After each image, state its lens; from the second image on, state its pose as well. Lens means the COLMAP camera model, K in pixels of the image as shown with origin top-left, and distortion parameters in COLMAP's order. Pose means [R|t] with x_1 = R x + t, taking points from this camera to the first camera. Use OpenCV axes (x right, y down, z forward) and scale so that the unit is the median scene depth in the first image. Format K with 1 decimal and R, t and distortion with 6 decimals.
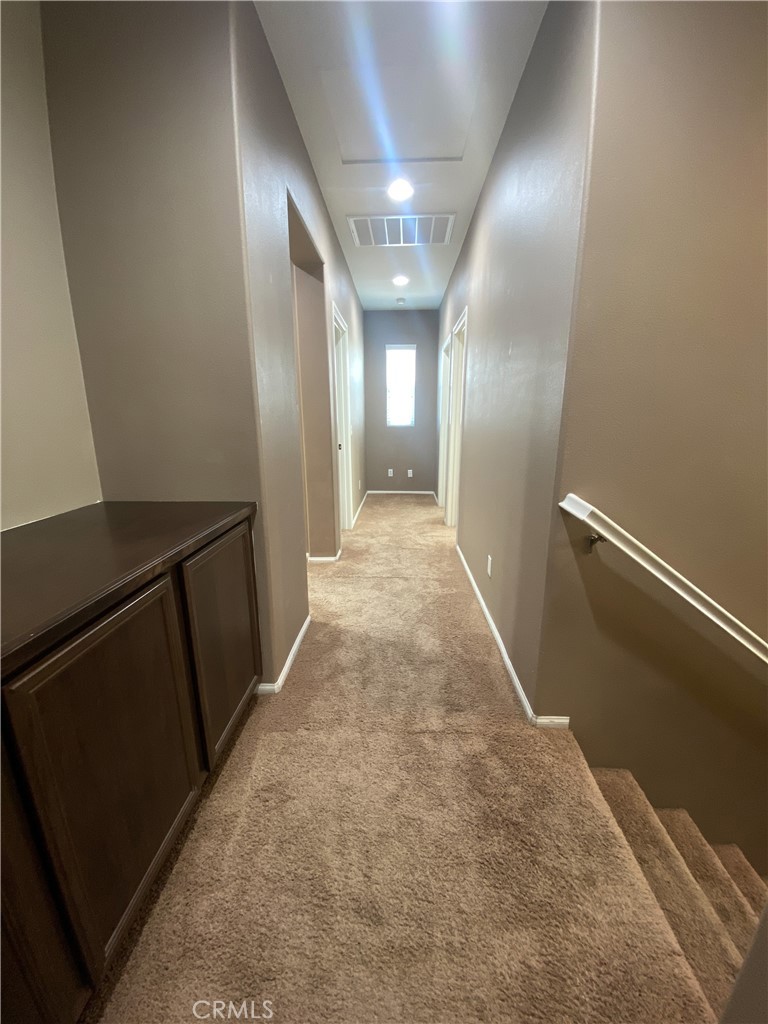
lens RADIAL K [[412.2, 0, 382.9], [0, 412.2, 517.0], [0, 0, 1]] dist [-0.008222, -0.008385]
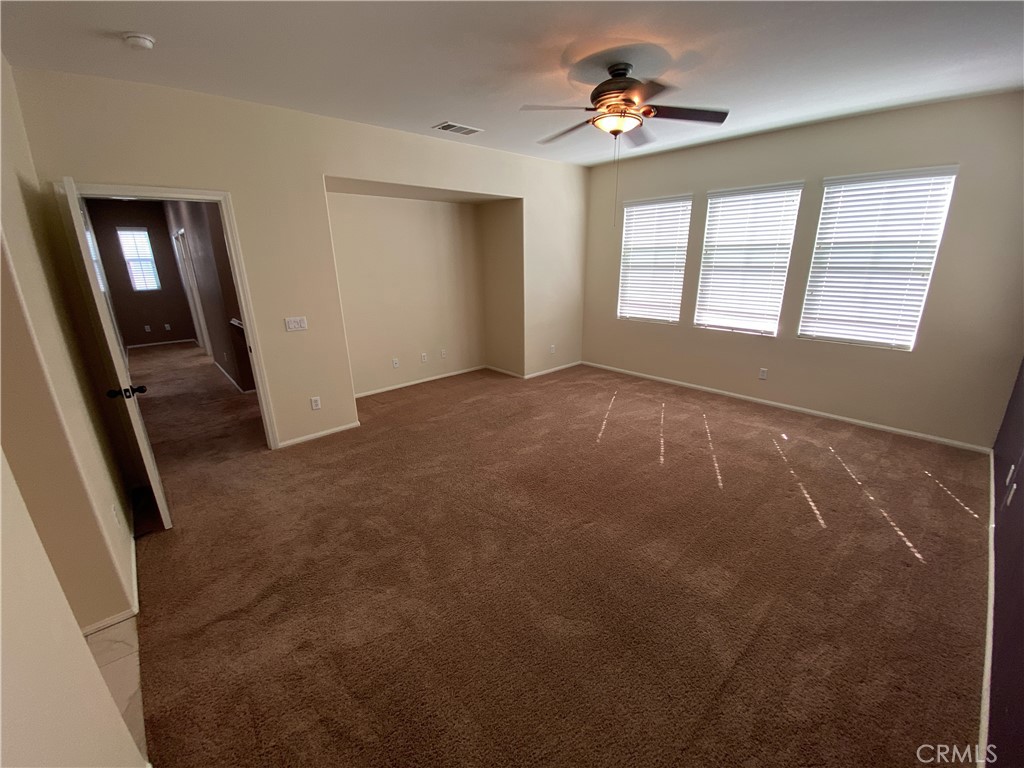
lens RADIAL K [[412.2, 0, 517.7], [0, 412.2, 385.7], [0, 0, 1]] dist [-0.008222, -0.008385]
pose [[0.705684, -0.224071, 0.672163, -0.085288], [0.180884, 0.974215, 0.134858, 0.142115], [-0.685049, 0.026417, 0.728018, -0.954489]]
